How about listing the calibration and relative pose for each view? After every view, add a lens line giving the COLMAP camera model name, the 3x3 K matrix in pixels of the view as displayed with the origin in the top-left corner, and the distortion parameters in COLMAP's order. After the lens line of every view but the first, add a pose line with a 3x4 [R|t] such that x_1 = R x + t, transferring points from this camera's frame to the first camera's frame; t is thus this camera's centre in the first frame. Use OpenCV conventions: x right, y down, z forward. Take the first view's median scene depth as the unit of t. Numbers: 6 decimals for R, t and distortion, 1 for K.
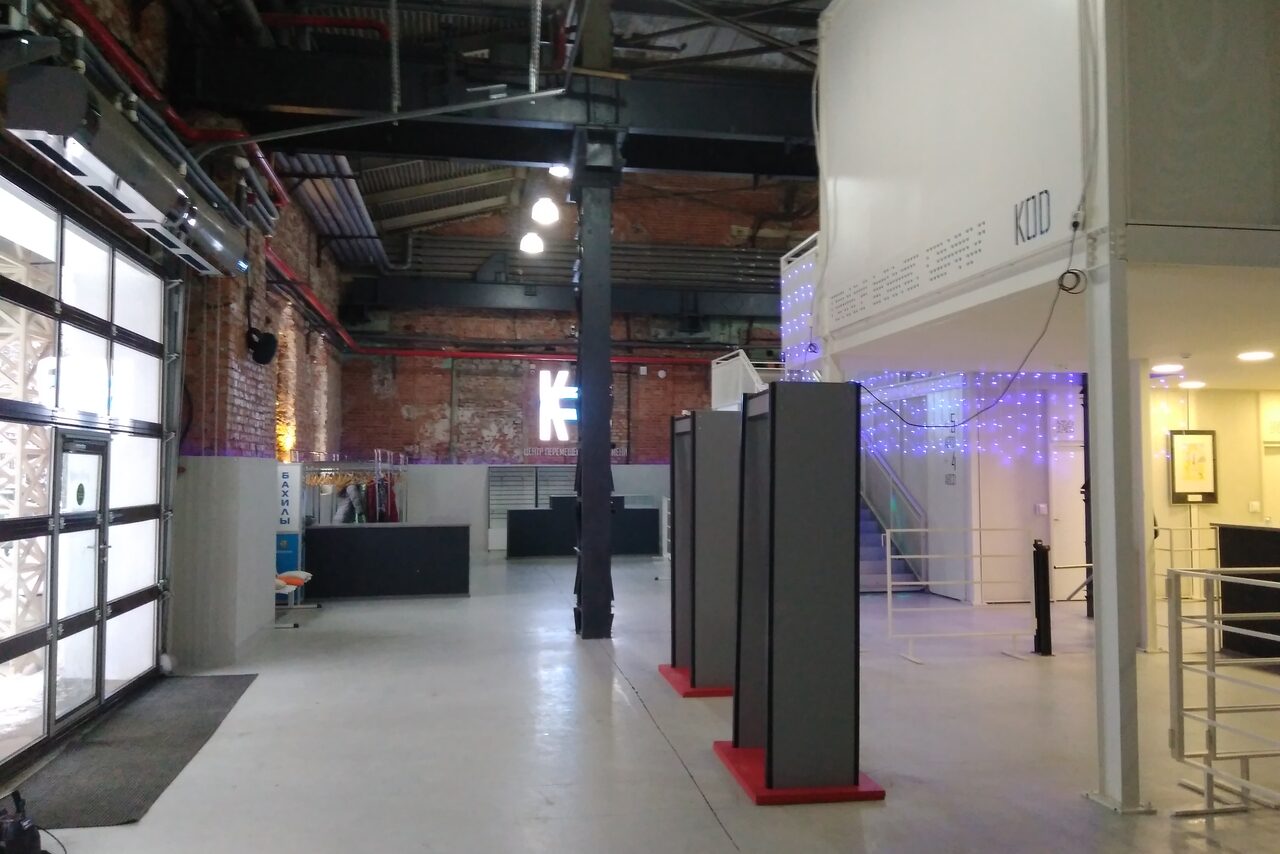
lens RADIAL K [[1009.1, 0, 641.4], [0, 1009.1, 425.4], [0, 0, 1]] dist [-0.010900, -0.018534]
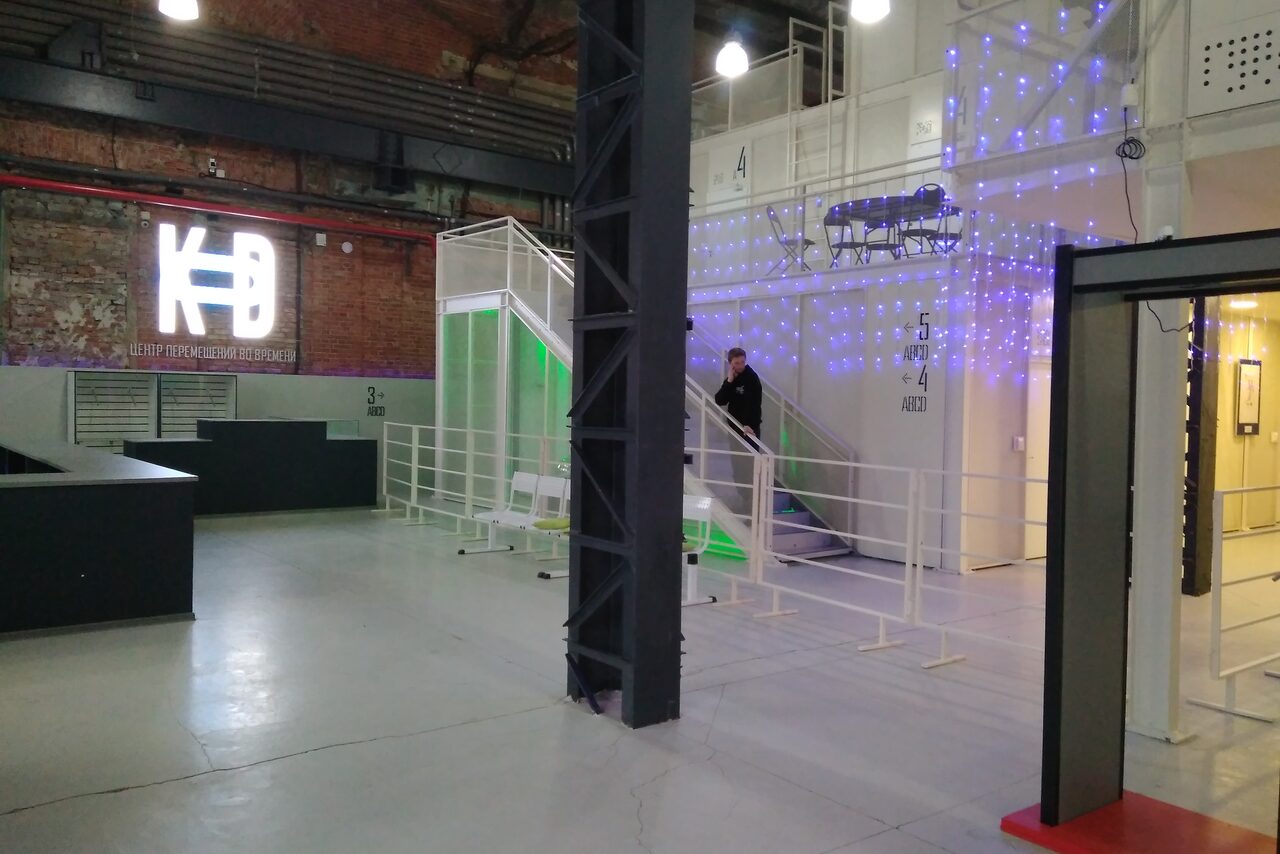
lens RADIAL K [[1009.1, 0, 654.9], [0, 1009.1, 451.6], [0, 0, 1]] dist [-0.010900, -0.018534]
pose [[0.867854, -0.002171, 0.496814, -0.143116], [-0.045230, 0.995493, 0.083359, 0.022336], [-0.494756, -0.094814, 0.863844, 0.281815]]
